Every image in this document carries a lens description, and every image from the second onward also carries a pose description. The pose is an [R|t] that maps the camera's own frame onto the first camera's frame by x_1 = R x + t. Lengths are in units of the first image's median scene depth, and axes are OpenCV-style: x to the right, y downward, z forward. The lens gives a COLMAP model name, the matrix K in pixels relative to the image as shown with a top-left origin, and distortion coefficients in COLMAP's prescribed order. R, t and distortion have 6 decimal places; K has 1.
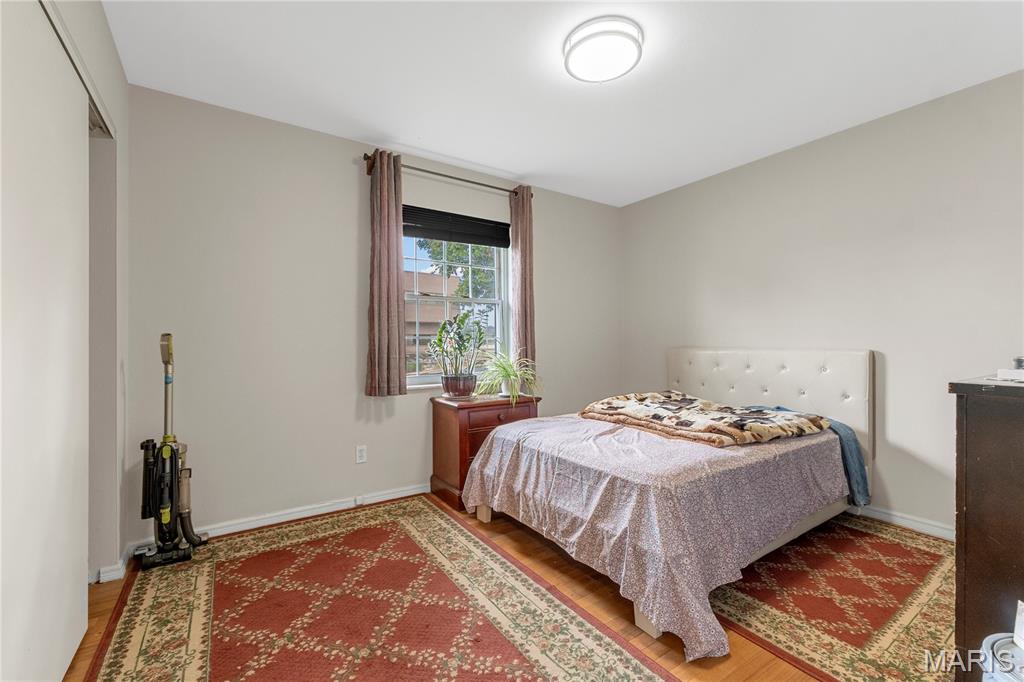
lens RADIAL K [[433.0, 0, 504.0], [0, 433.0, 341.1], [0, 0, 1]] dist [0.006479, -0.001036]
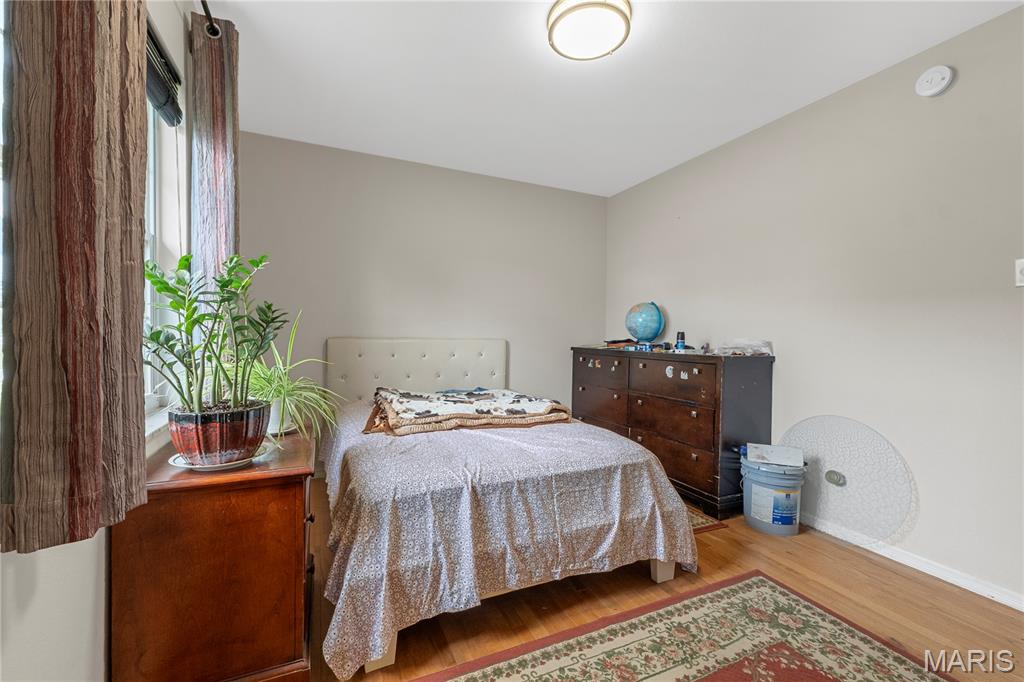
lens RADIAL K [[433.0, 0, 513.2], [0, 433.0, 340.1], [0, 0, 1]] dist [0.006479, -0.001036]
pose [[0.138979, -0.008493, 0.990259, -0.688402], [-0.020460, 0.999725, 0.011445, 0.008153], [-0.990084, -0.021851, 0.138767, 0.972566]]
